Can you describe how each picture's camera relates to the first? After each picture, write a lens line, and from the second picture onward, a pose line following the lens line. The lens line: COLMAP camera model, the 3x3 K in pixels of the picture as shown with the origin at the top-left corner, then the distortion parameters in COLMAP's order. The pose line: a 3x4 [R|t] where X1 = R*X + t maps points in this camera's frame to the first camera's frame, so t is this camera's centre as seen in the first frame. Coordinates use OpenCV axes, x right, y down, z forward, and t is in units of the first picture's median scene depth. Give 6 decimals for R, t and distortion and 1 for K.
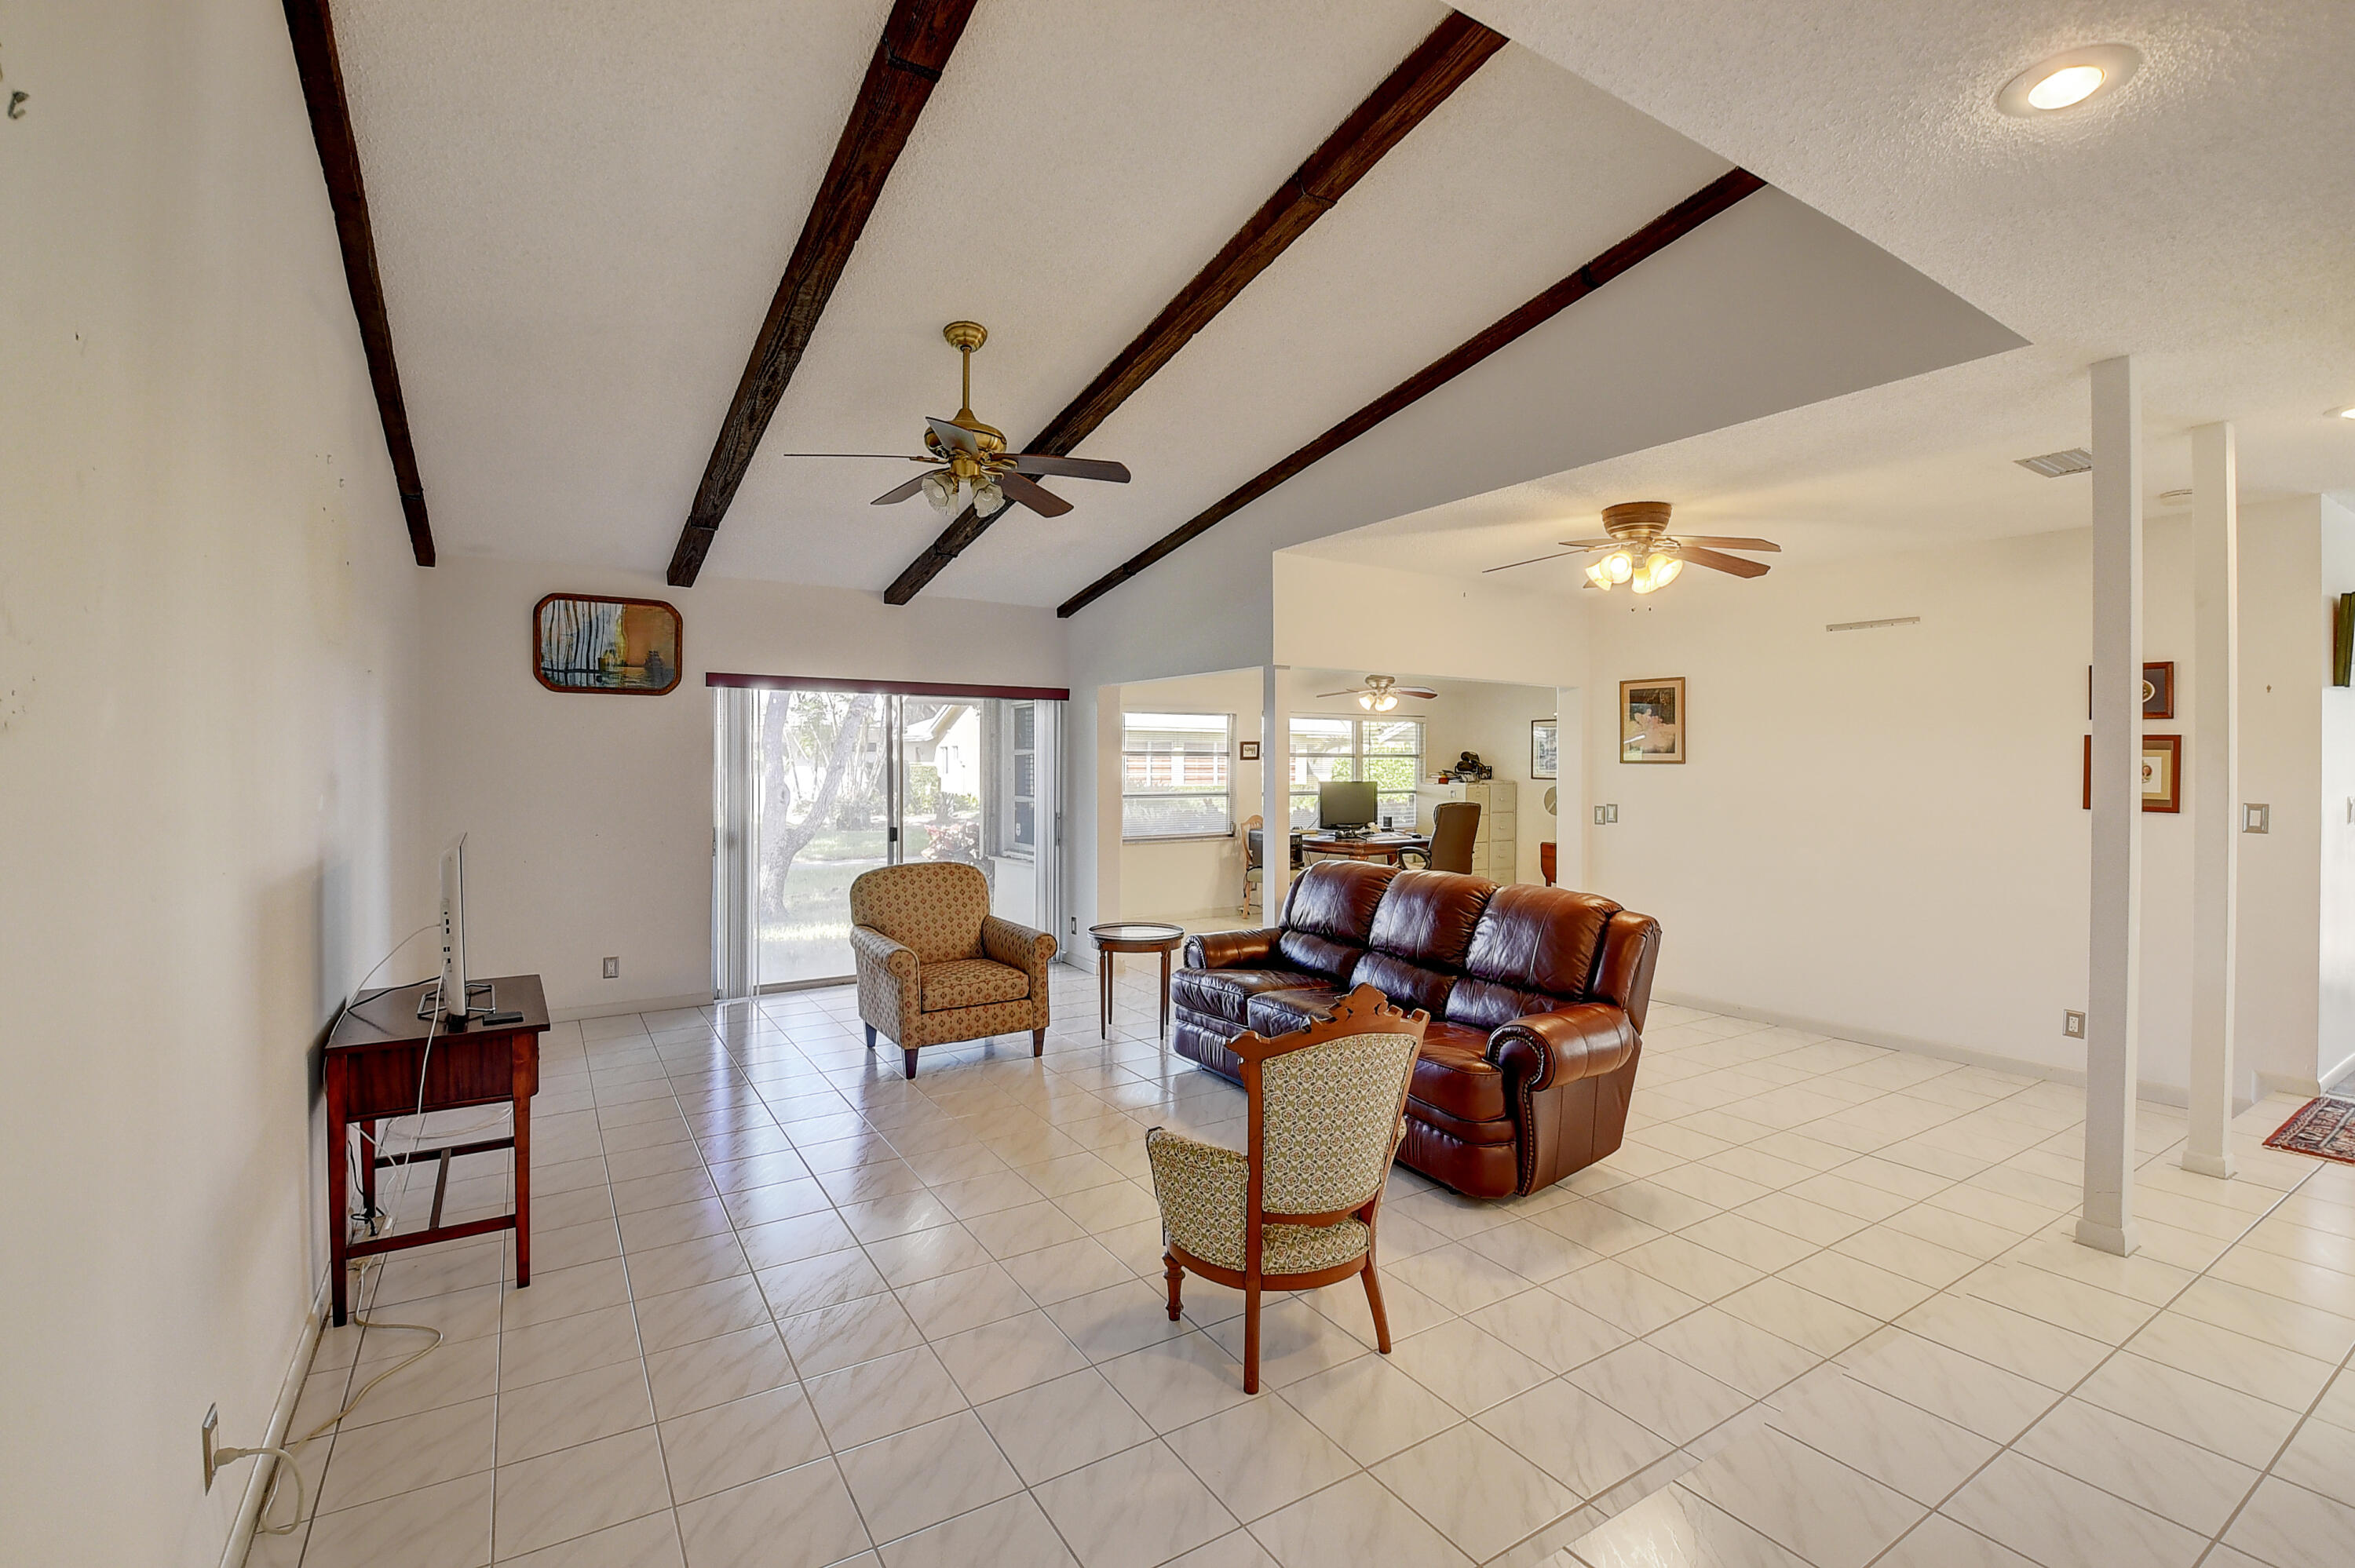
lens RADIAL K [[1036.4, 0, 1169.1], [0, 1036.4, 760.9], [0, 0, 1]] dist [-0.027267, -0.000379]
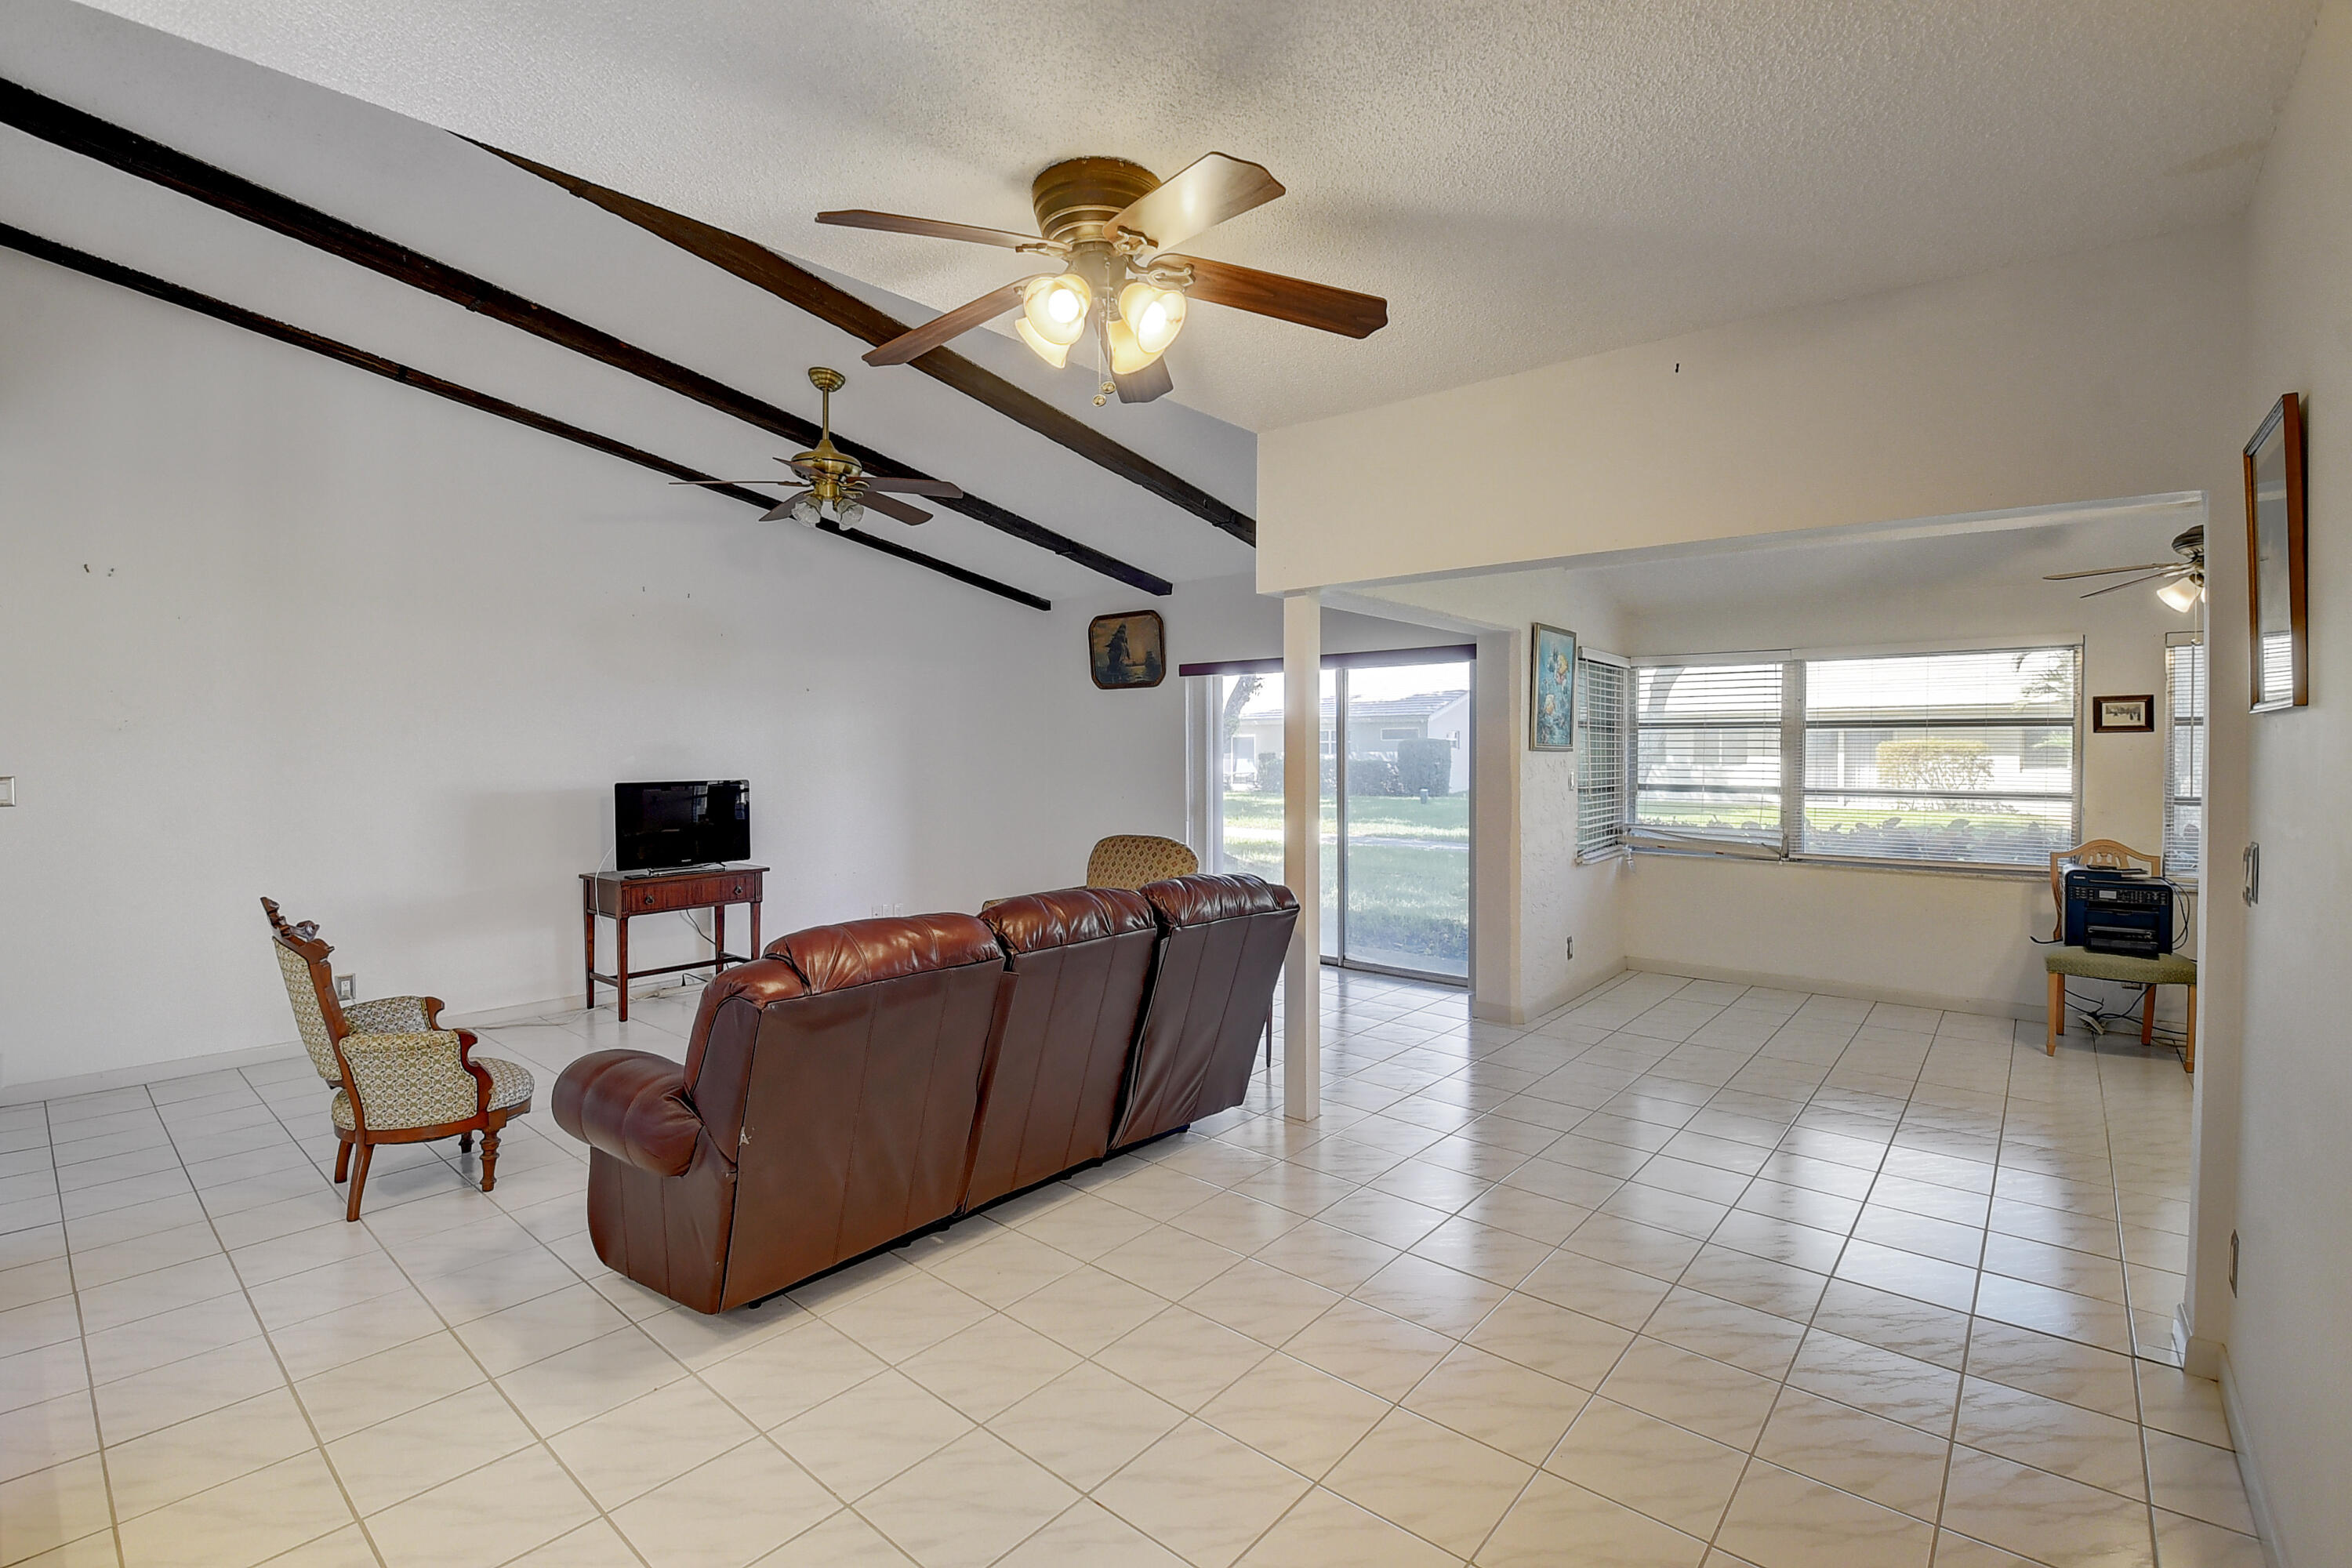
lens RADIAL K [[1035.3, 0, 1167.6], [0, 1035.3, 761.0], [0, 0, 1]] dist [-0.027267, -0.000379]
pose [[0.286526, 0.006794, -0.958048, 0.680543], [0.001405, 0.999971, 0.007512, 0.014579], [0.958071, -0.003498, 0.286508, 0.662053]]
